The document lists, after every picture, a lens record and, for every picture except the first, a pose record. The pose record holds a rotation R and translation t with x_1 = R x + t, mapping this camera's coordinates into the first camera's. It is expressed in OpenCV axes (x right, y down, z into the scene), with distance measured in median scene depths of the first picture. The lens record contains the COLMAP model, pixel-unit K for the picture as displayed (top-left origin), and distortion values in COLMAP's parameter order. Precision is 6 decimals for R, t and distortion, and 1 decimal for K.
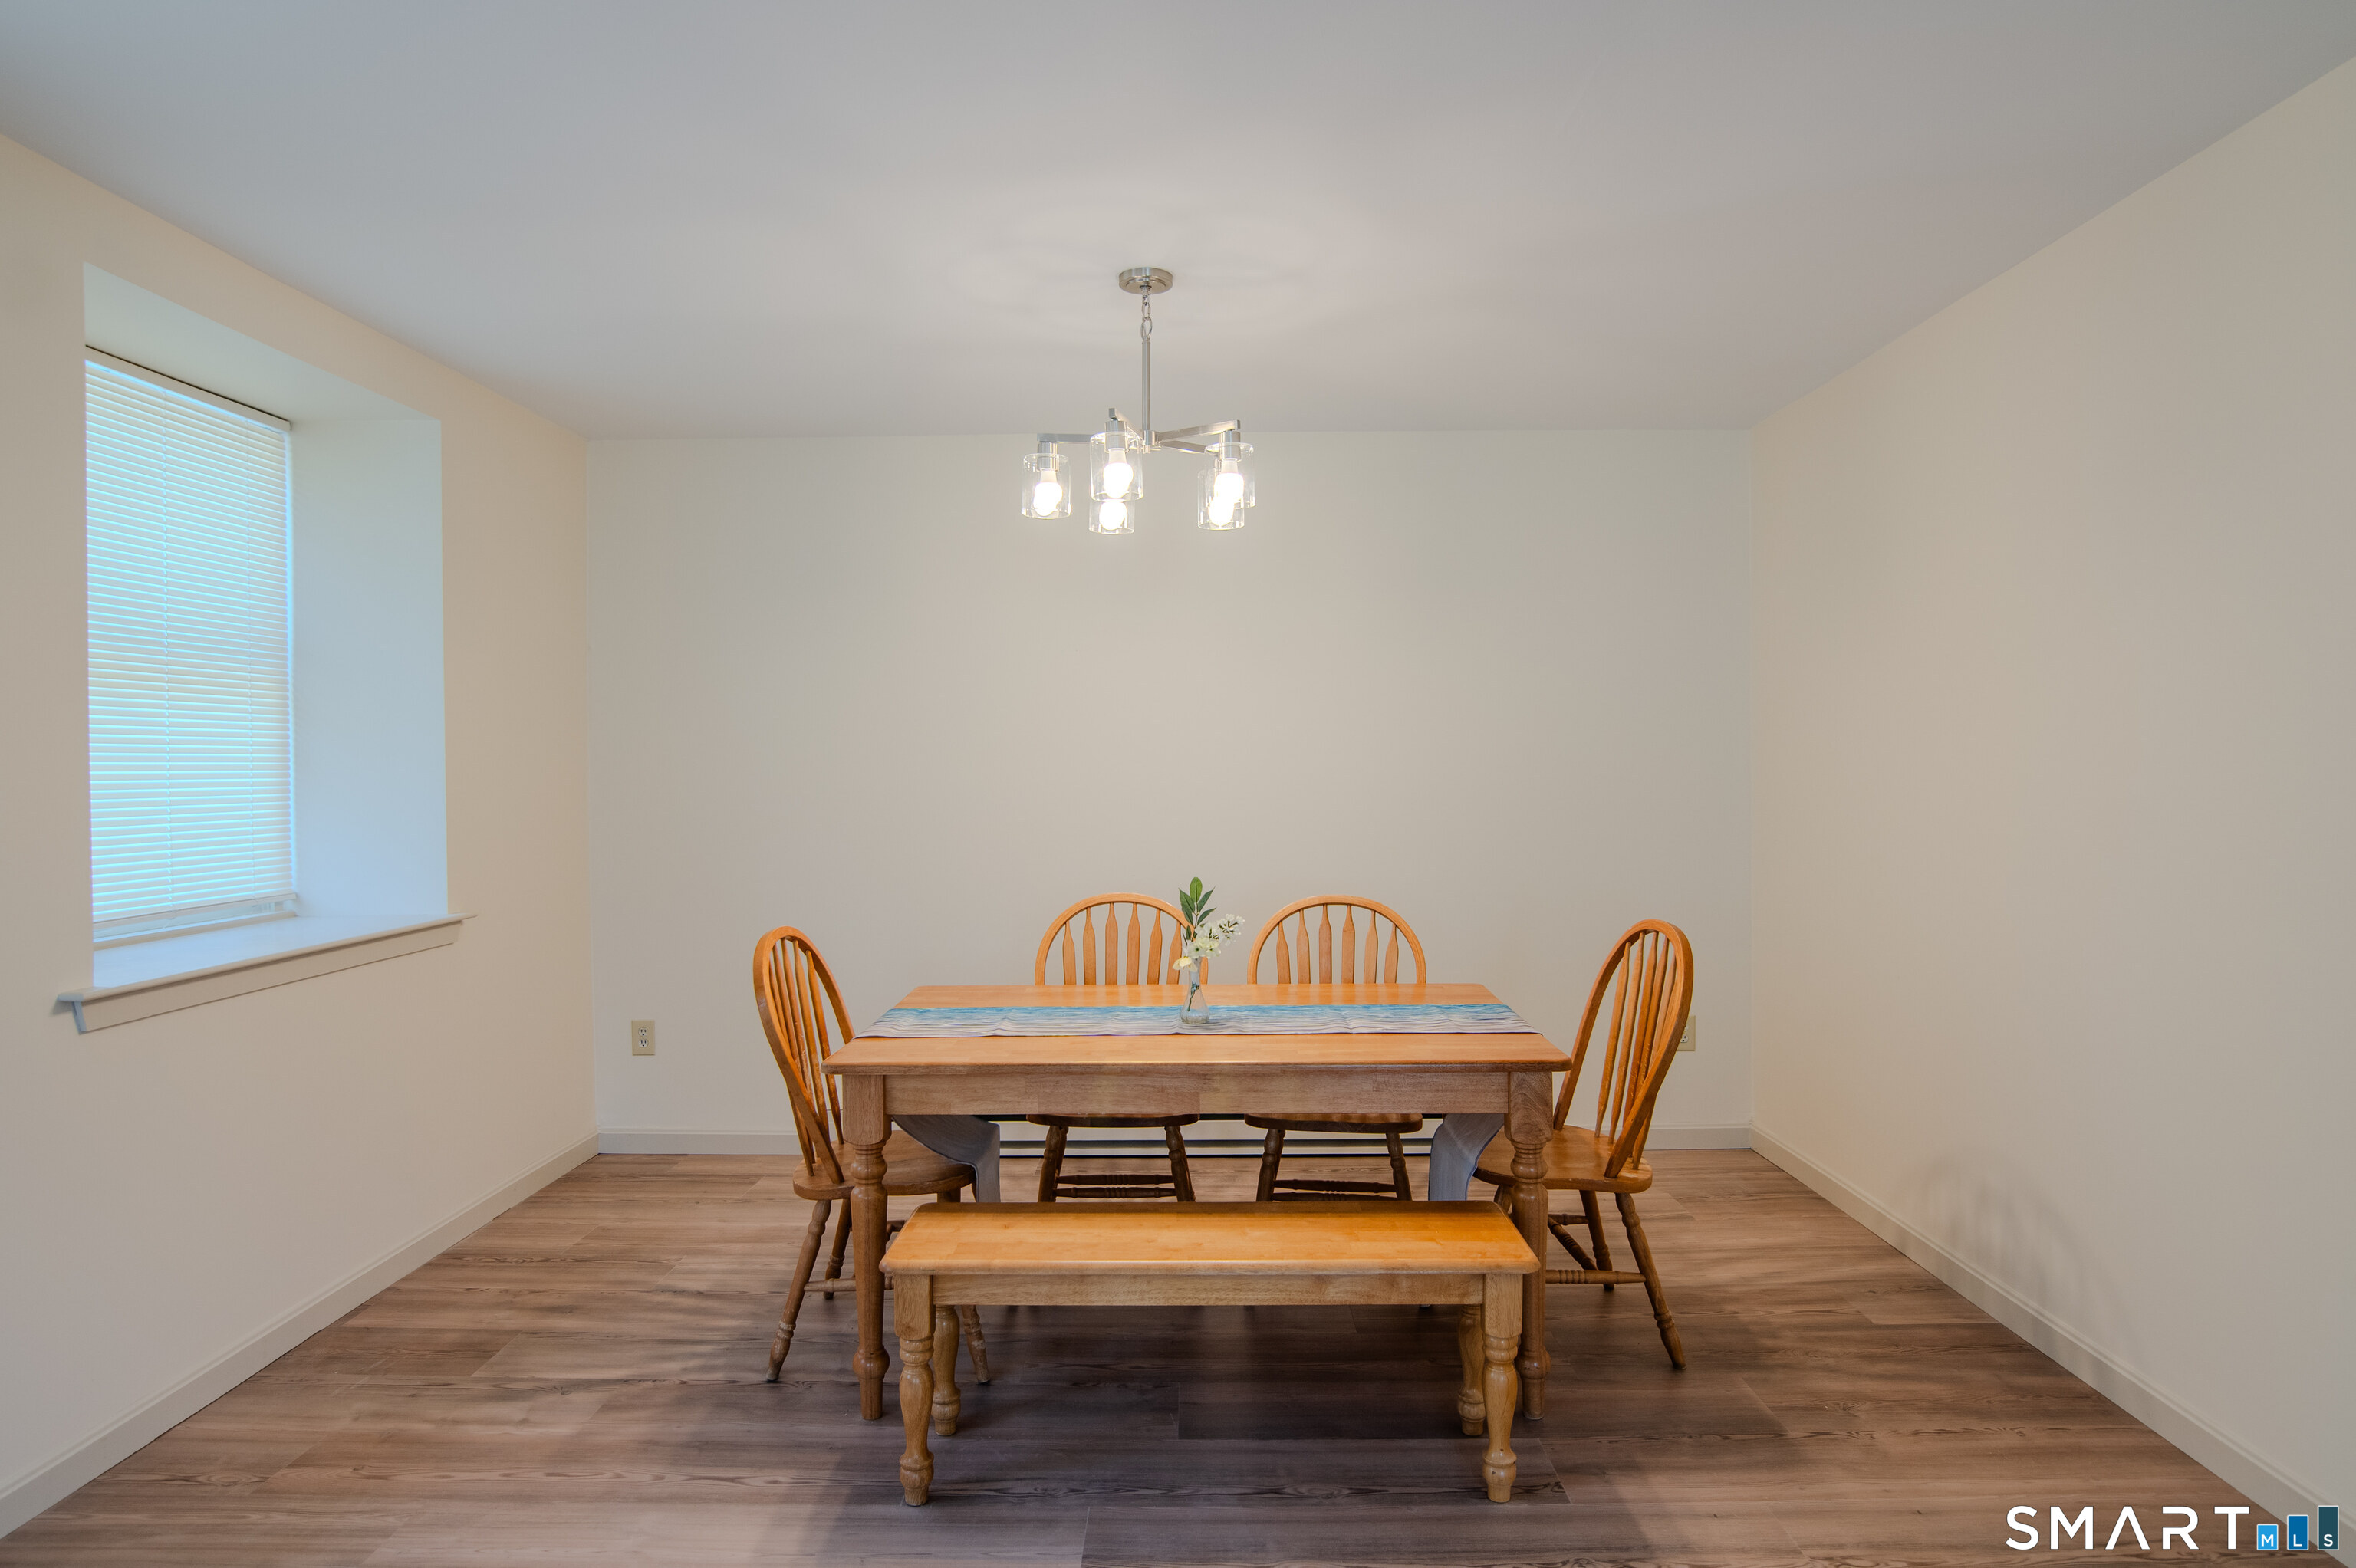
lens RADIAL K [[1310.1, 0, 1176.8], [0, 1310.1, 777.6], [0, 0, 1]] dist [-0.025219, 0.000497]
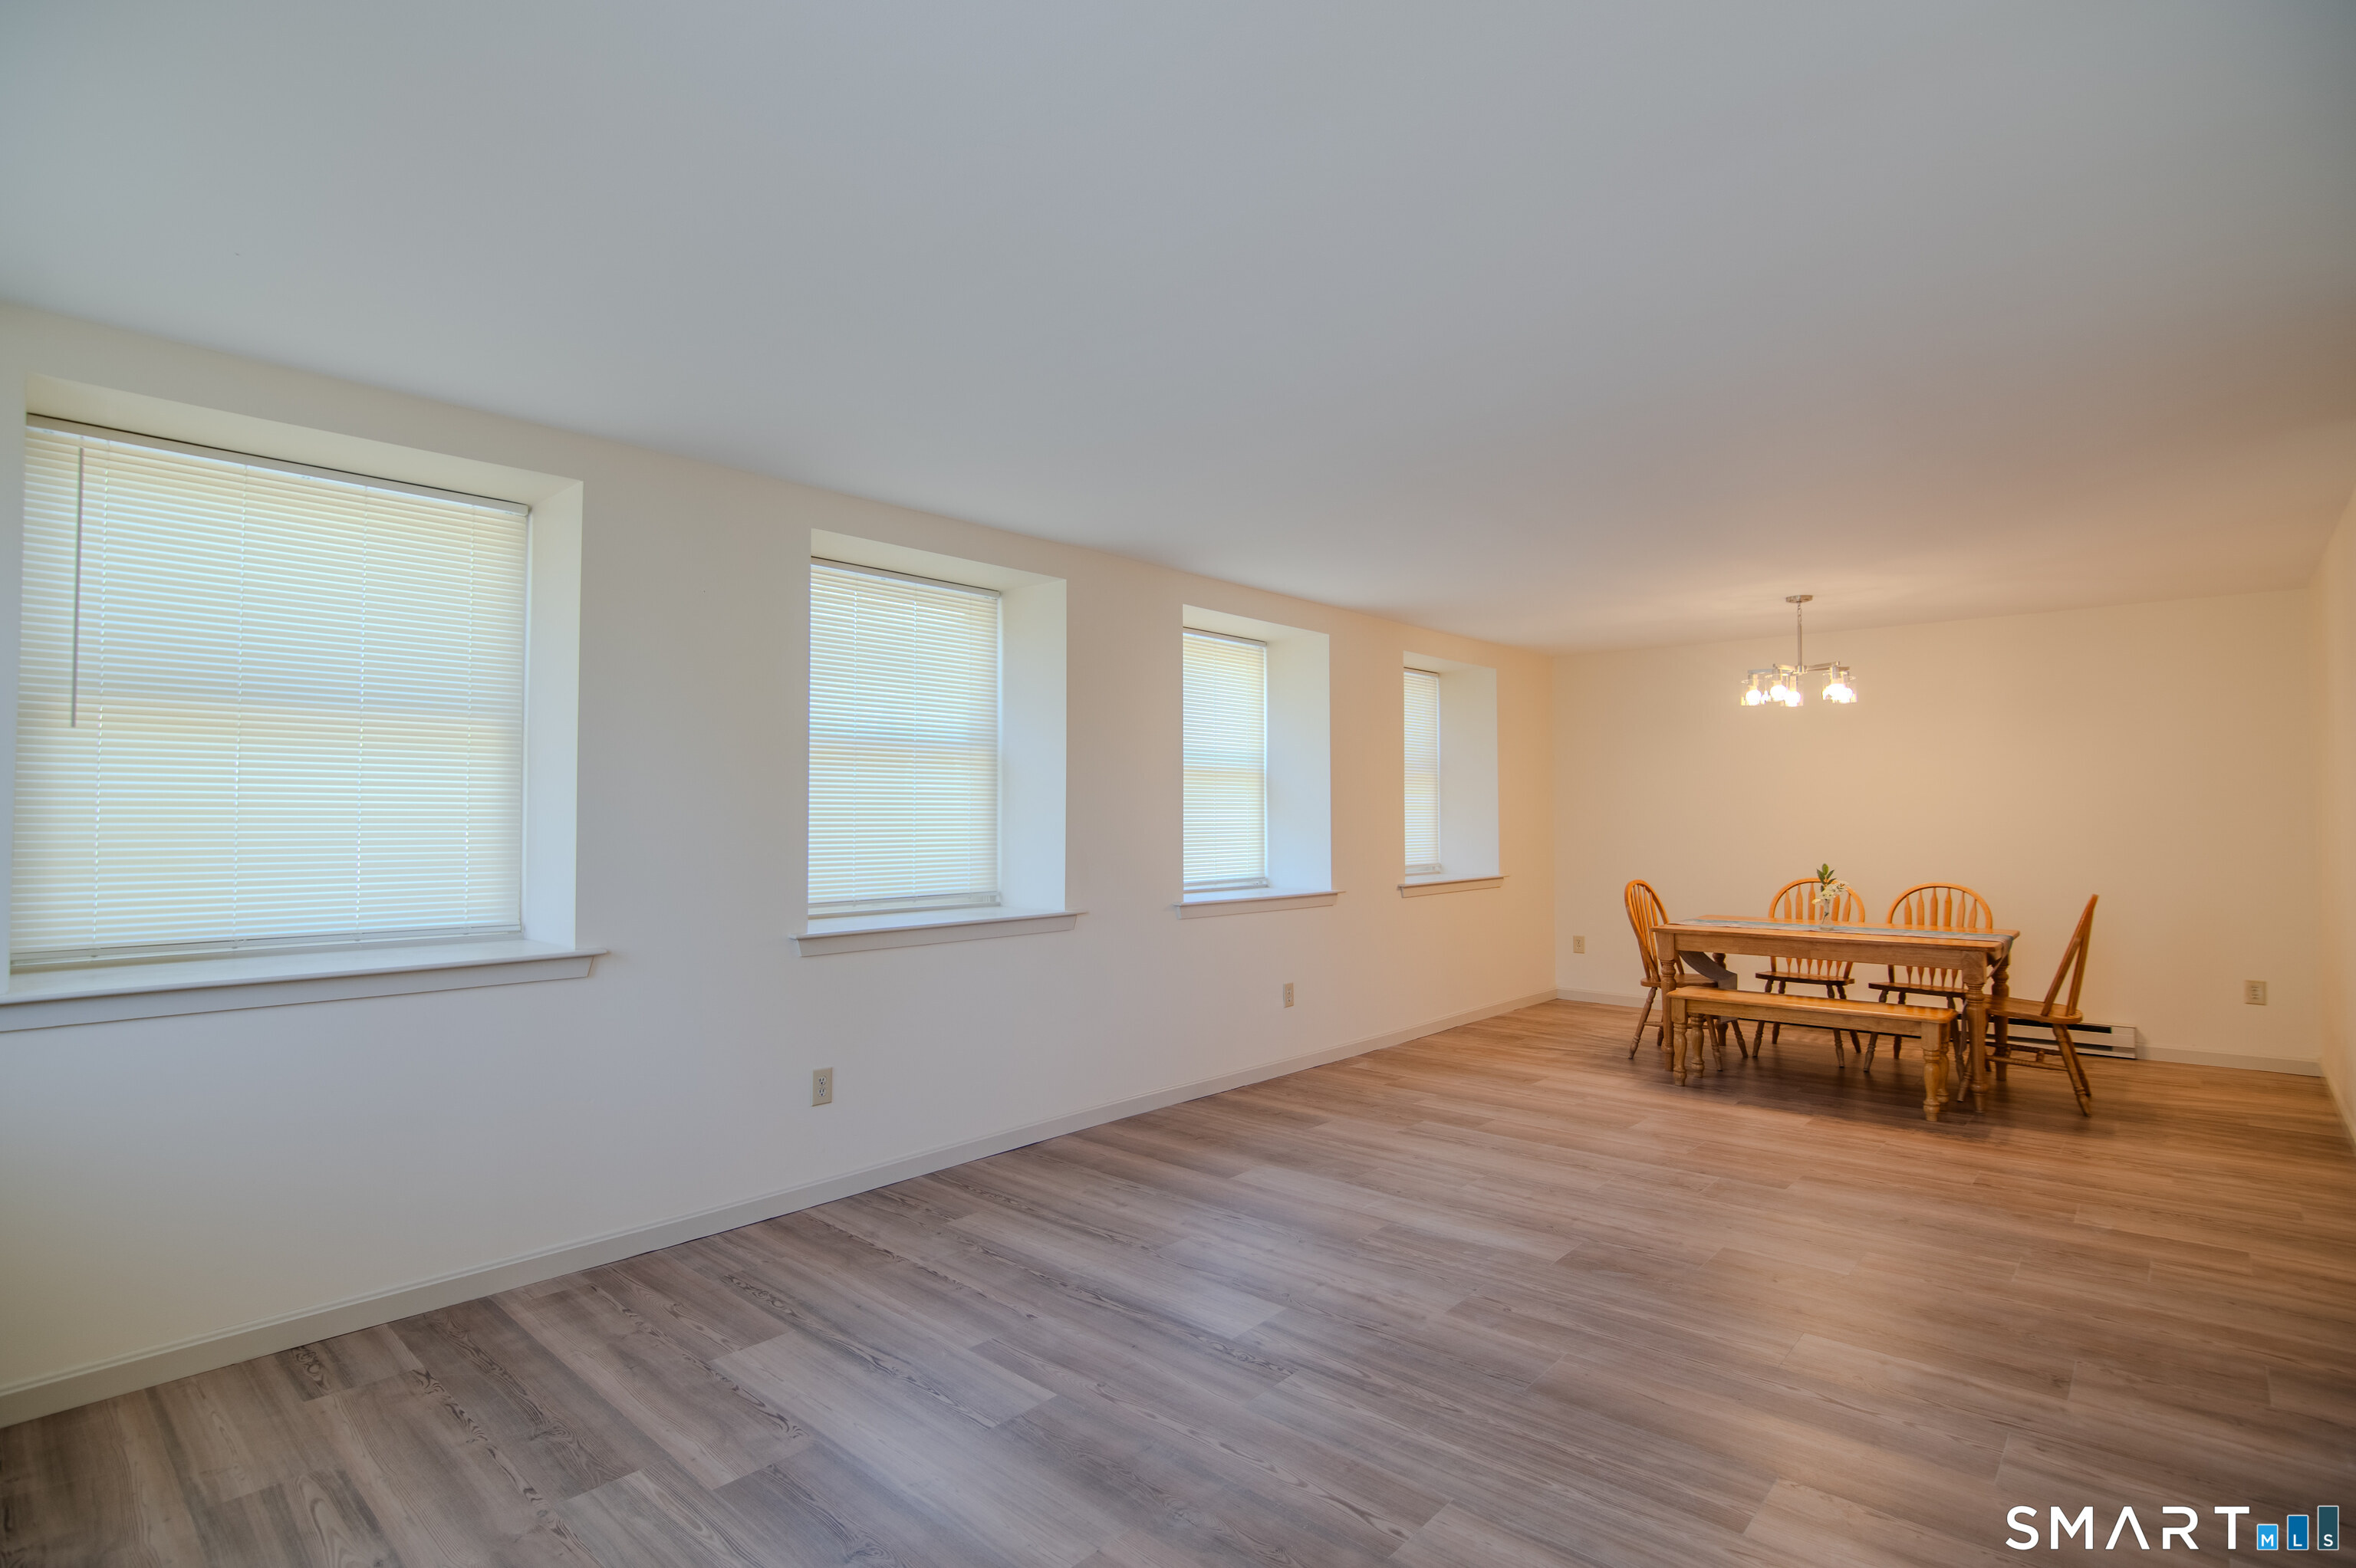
lens RADIAL K [[1160.6, 0, 1163.2], [0, 1160.6, 788.2], [0, 0, 1]] dist [-0.027027, 0.005989]
pose [[0.748358, -0.009315, -0.663229, 0.471621], [-0.009612, 0.999644, -0.024885, 0.007377], [0.663225, 0.024998, 0.748002, -1.215256]]
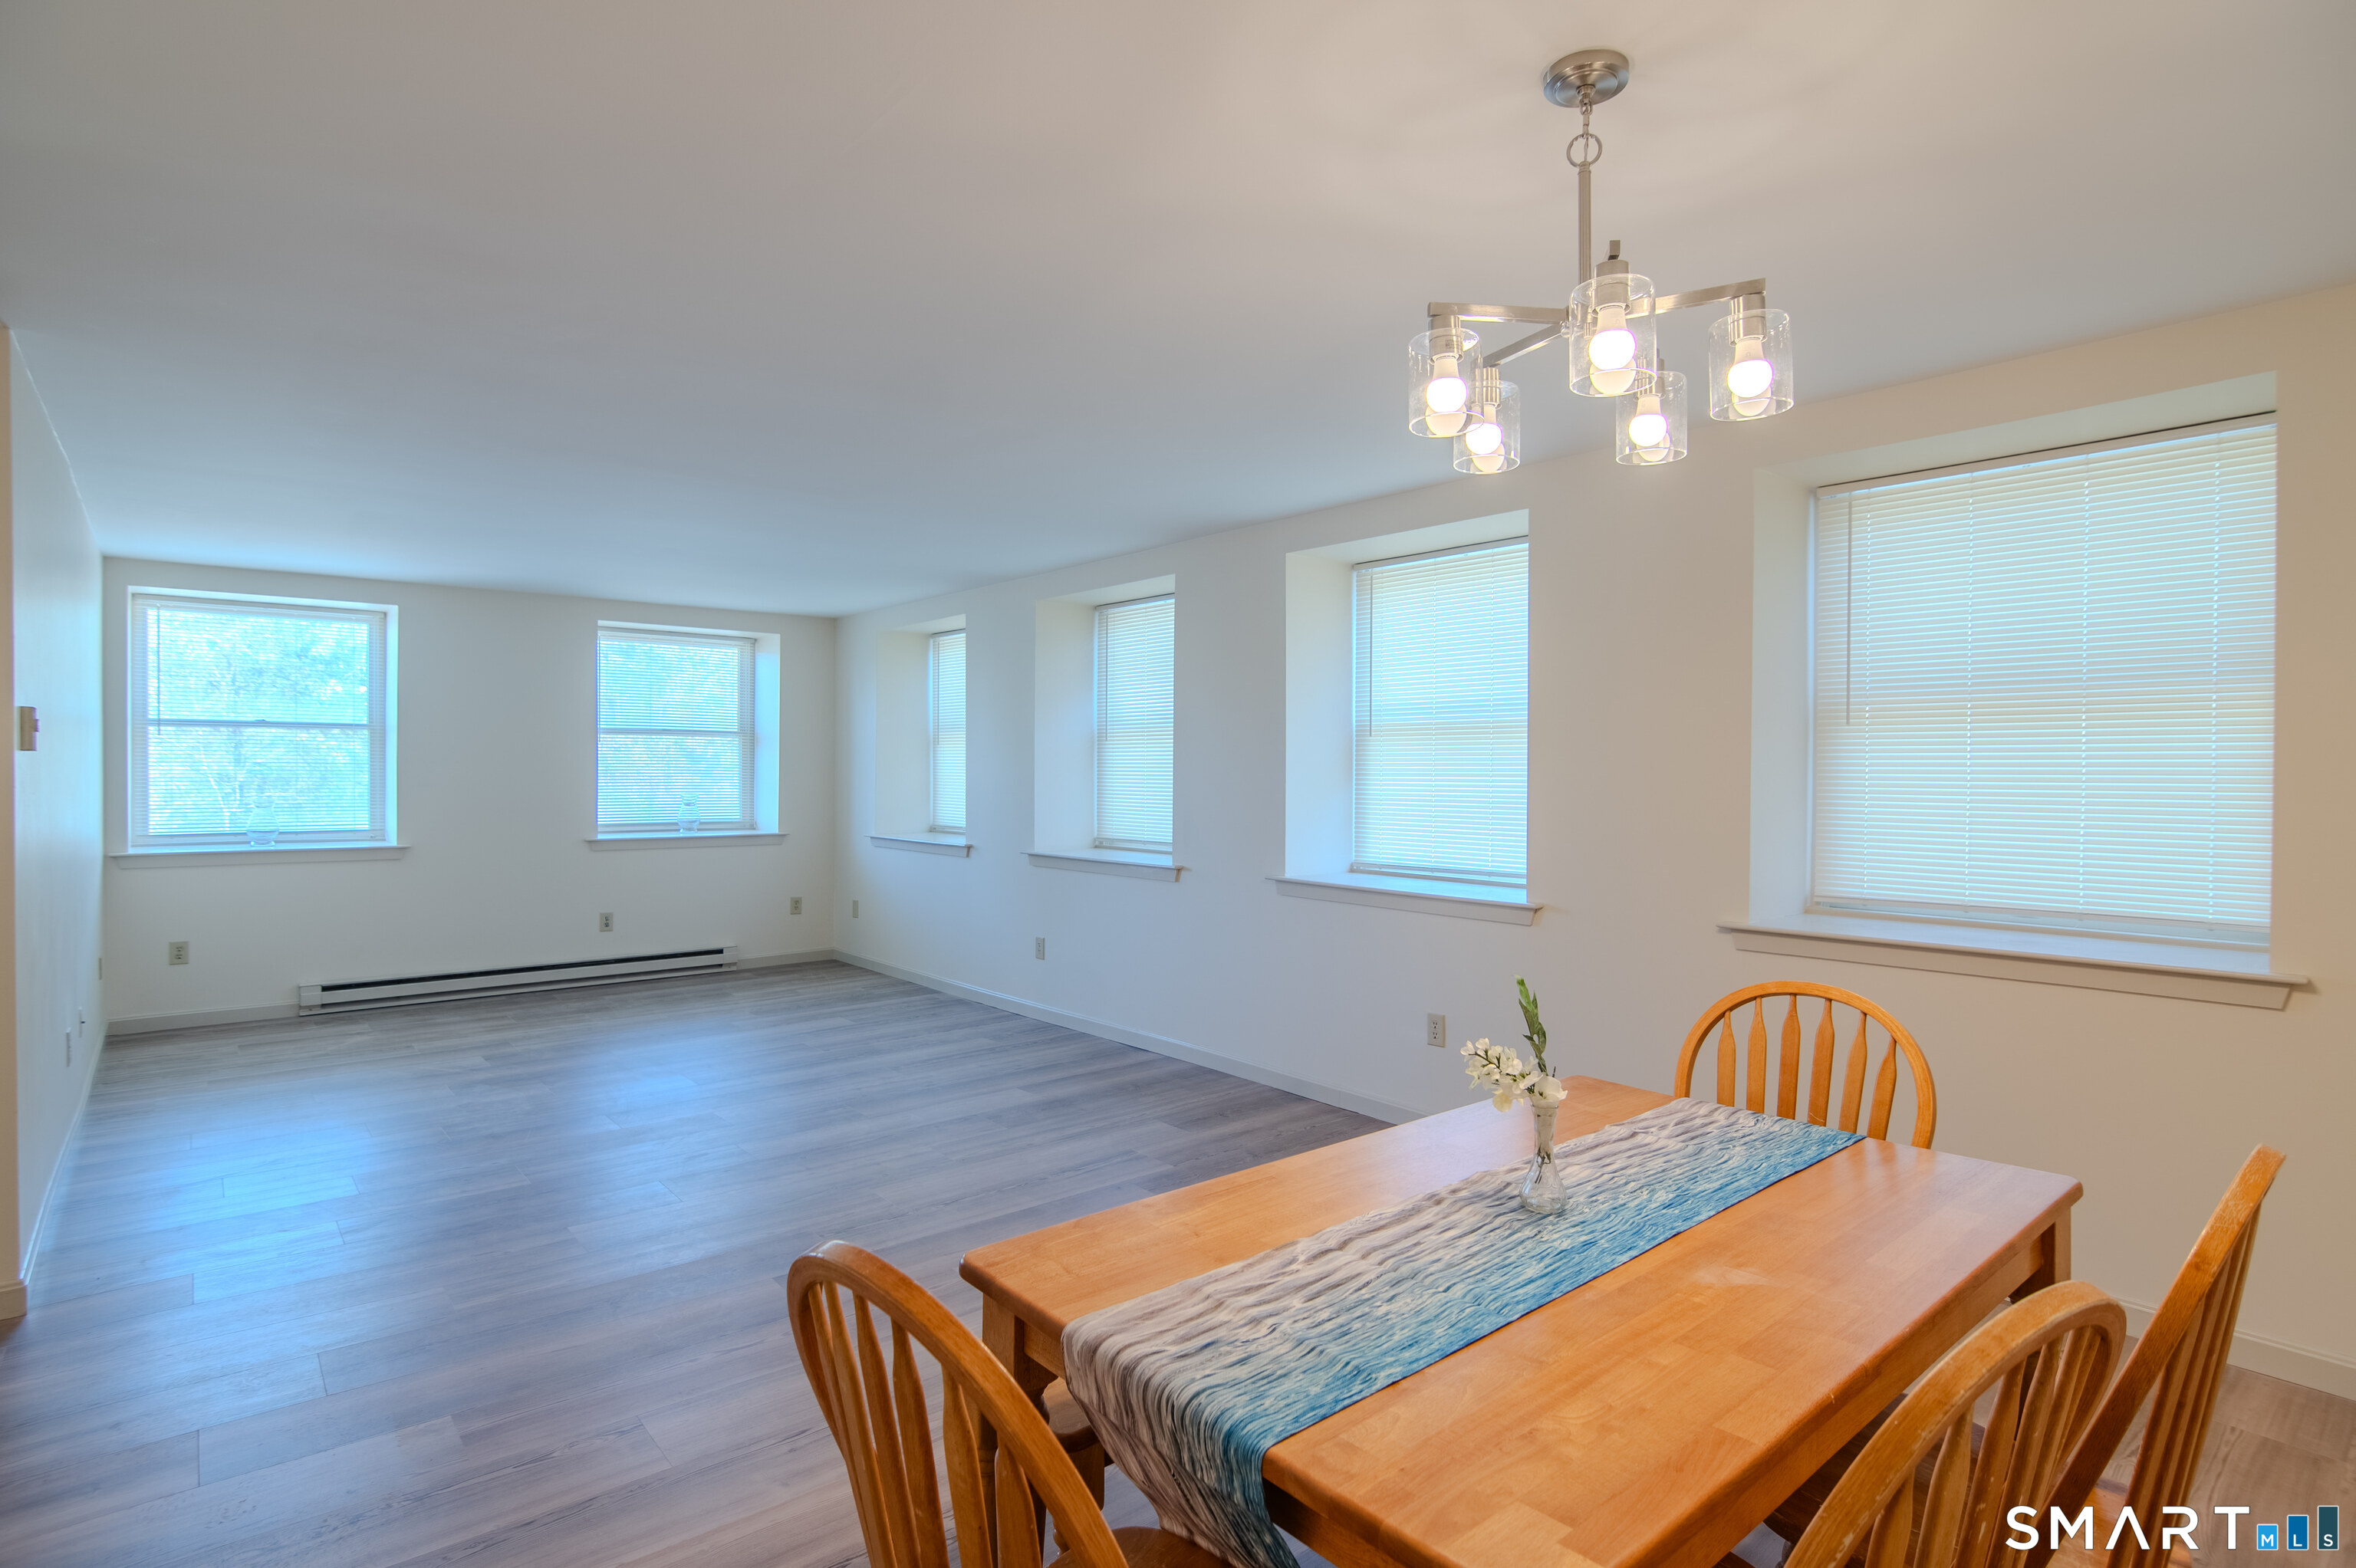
lens RADIAL K [[1151.1, 0, 1162.1], [0, 1151.1, 778.6], [0, 0, 1]] dist [-0.000354, -0.000105]
pose [[-0.756906, 0.007183, -0.653485, 0.522175], [-0.001497, 0.999918, 0.012724, -0.024676], [0.653522, 0.010609, -0.756833, 1.310909]]
